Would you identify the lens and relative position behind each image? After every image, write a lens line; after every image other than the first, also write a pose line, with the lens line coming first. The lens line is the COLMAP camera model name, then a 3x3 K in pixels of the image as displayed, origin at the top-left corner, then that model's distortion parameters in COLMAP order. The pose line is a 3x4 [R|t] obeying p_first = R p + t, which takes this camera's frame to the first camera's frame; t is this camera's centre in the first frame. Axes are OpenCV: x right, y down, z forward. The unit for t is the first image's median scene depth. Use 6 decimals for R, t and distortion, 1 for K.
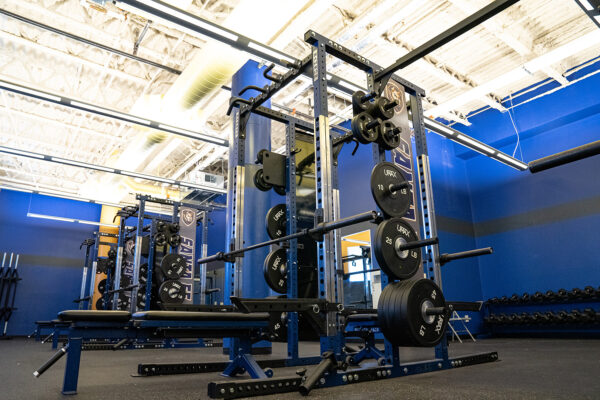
lens RADIAL K [[416.5, 0, 300.0], [0, 416.5, 200.0], [0, 0, 1]] dist [-0.134218, 0.093458]
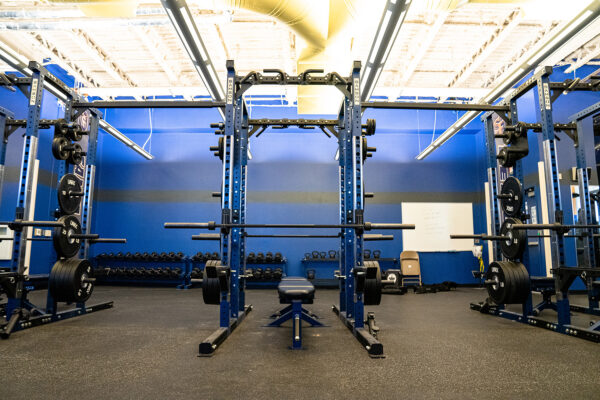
lens RADIAL K [[416.5, 0, 300.0], [0, 416.5, 200.0], [0, 0, 1]] dist [-0.134218, 0.093458]
pose [[0.599143, 0.137079, 0.788820, -0.394020], [-0.250130, 0.967967, 0.021774, -0.233894], [-0.760567, -0.210354, 0.614238, -0.455786]]
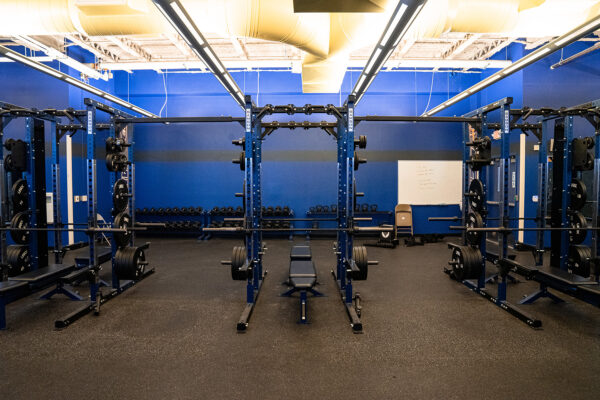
lens RADIAL K [[416.5, 0, 300.0], [0, 416.5, 200.0], [0, 0, 1]] dist [-0.134218, 0.093458]
pose [[0.610045, -0.015271, 0.792219, -0.697983], [-0.242980, 0.948040, 0.205380, -0.555520], [-0.754192, -0.317784, 0.574637, -0.592641]]
